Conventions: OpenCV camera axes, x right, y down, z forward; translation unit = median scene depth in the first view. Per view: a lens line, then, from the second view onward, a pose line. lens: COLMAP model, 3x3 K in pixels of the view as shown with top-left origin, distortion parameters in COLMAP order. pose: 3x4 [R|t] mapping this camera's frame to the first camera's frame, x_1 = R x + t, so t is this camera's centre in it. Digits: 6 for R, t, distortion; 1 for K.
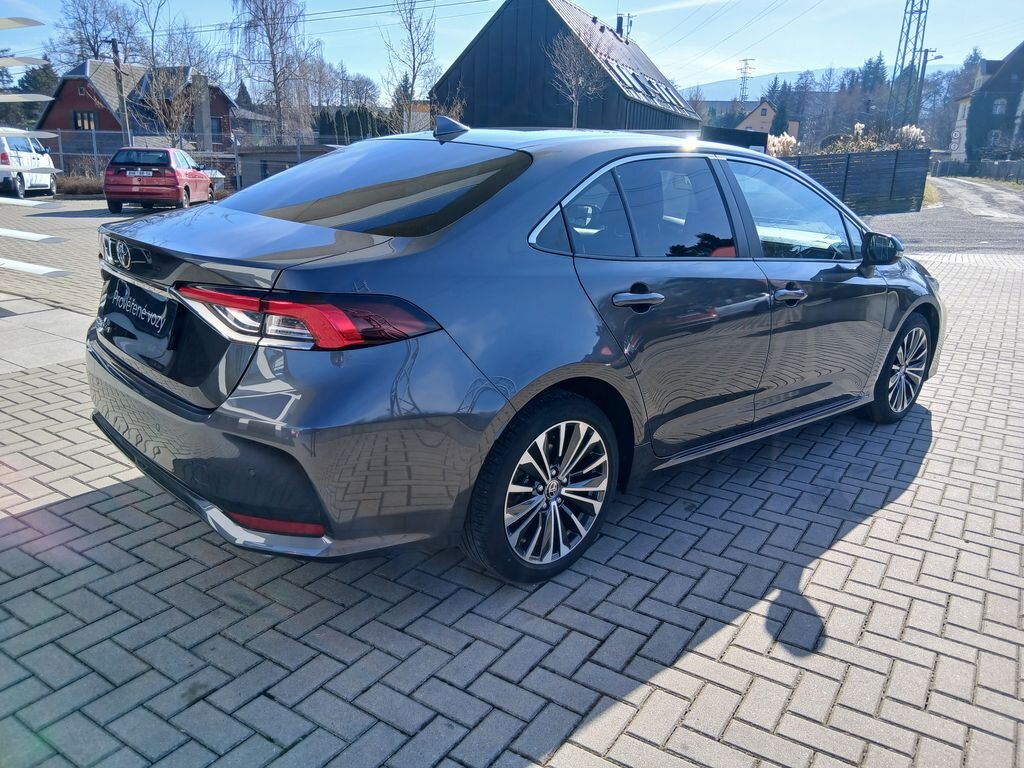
lens RADIAL K [[769.7, 0, 514.9], [0, 769.7, 389.2], [0, 0, 1]] dist [0.068240, -0.110536]
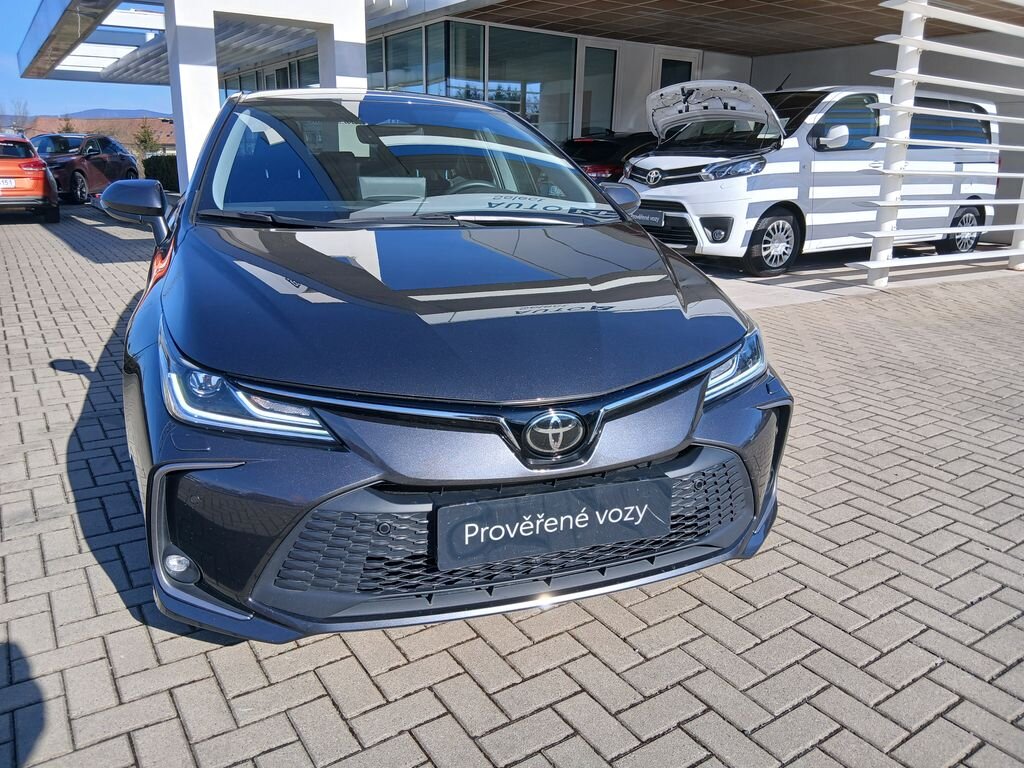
lens RADIAL K [[773.8, 0, 509.9], [0, 773.8, 382.4], [0, 0, 1]] dist [0.071477, -0.101200]
pose [[-0.401728, 0.211017, -0.891116, 1.364934], [-0.297885, 0.890057, 0.345057, -0.516977], [0.865956, 0.404068, -0.294702, 2.103379]]
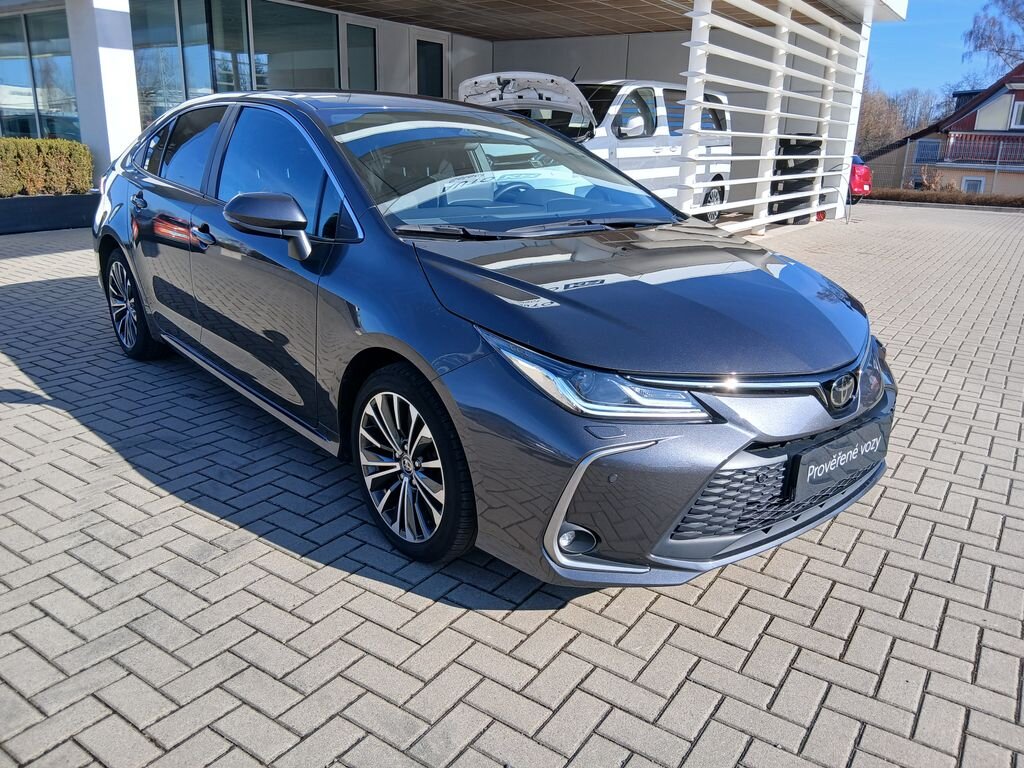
lens RADIAL K [[771.9, 0, 506.7], [0, 771.9, 382.3], [0, 0, 1]] dist [0.132494, -0.208001]
pose [[-0.028677, 0.263585, -0.964210, 1.607521], [-0.314298, 0.913305, 0.259017, -0.391864], [0.948891, 0.310477, 0.056653, 1.596040]]
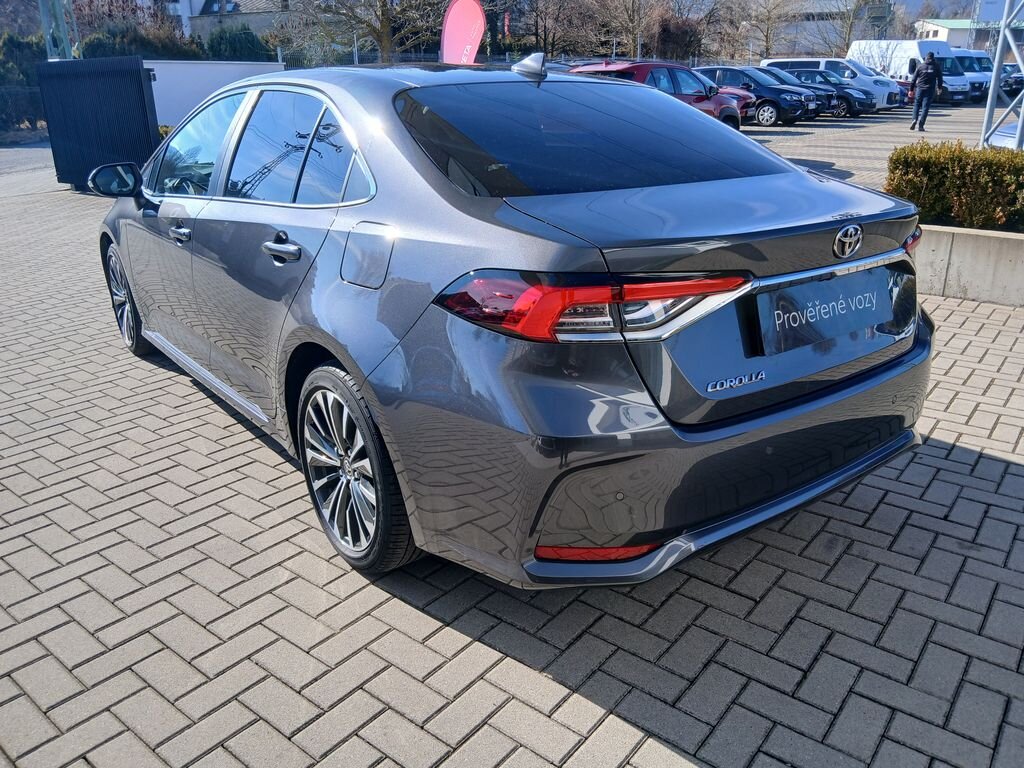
lens RADIAL K [[769.7, 0, 514.9], [0, 769.7, 389.2], [0, 0, 1]] dist [0.068240, -0.110536]
pose [[0.097880, -0.386730, 0.916984, -1.092541], [0.300065, 0.889996, 0.343319, -0.341398], [-0.948884, 0.241551, 0.203157, 0.988685]]
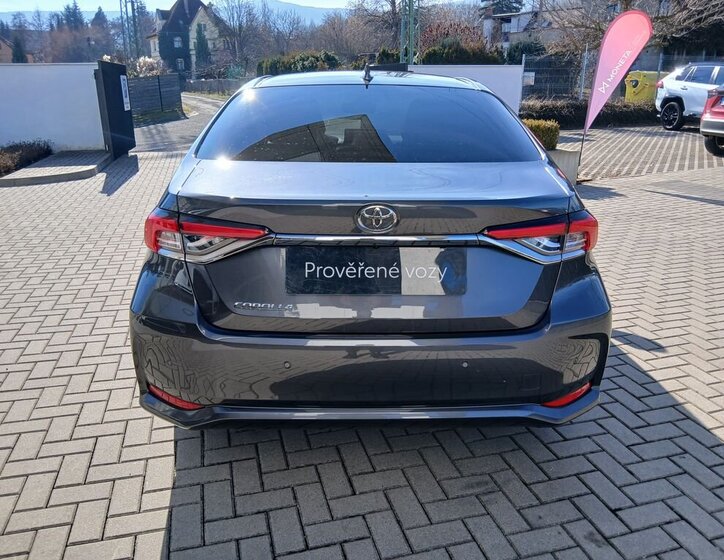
lens RADIAL K [[564.4, 0, 362.0], [0, 564.4, 280.0], [0, 0, 1]] dist [0.085898, -0.140271]
pose [[0.659336, -0.273055, 0.700512, -0.857450], [0.239873, 0.959425, 0.148203, -0.173122], [-0.712556, 0.070318, 0.698082, 0.429160]]
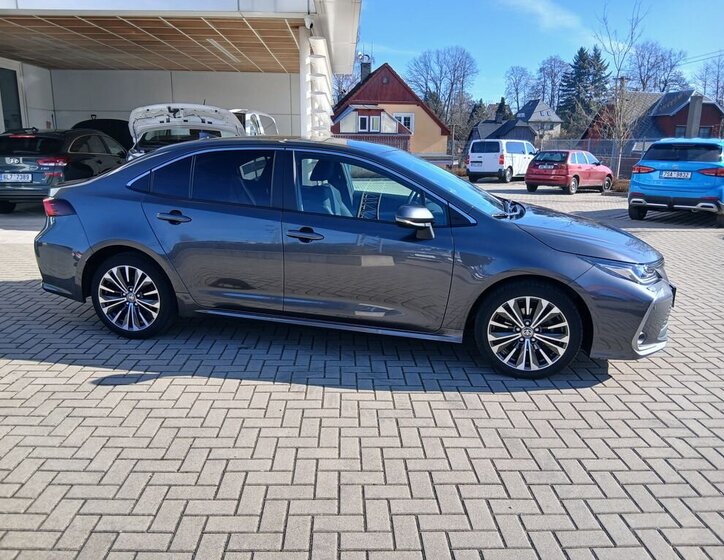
lens RADIAL K [[564.4, 0, 362.0], [0, 564.4, 280.0], [0, 0, 1]] dist [0.085898, -0.140271]
pose [[0.572985, 0.165790, -0.802622, 1.576888], [-0.228761, 0.972755, 0.037622, -0.118219], [0.786992, 0.162052, 0.595301, 0.491459]]
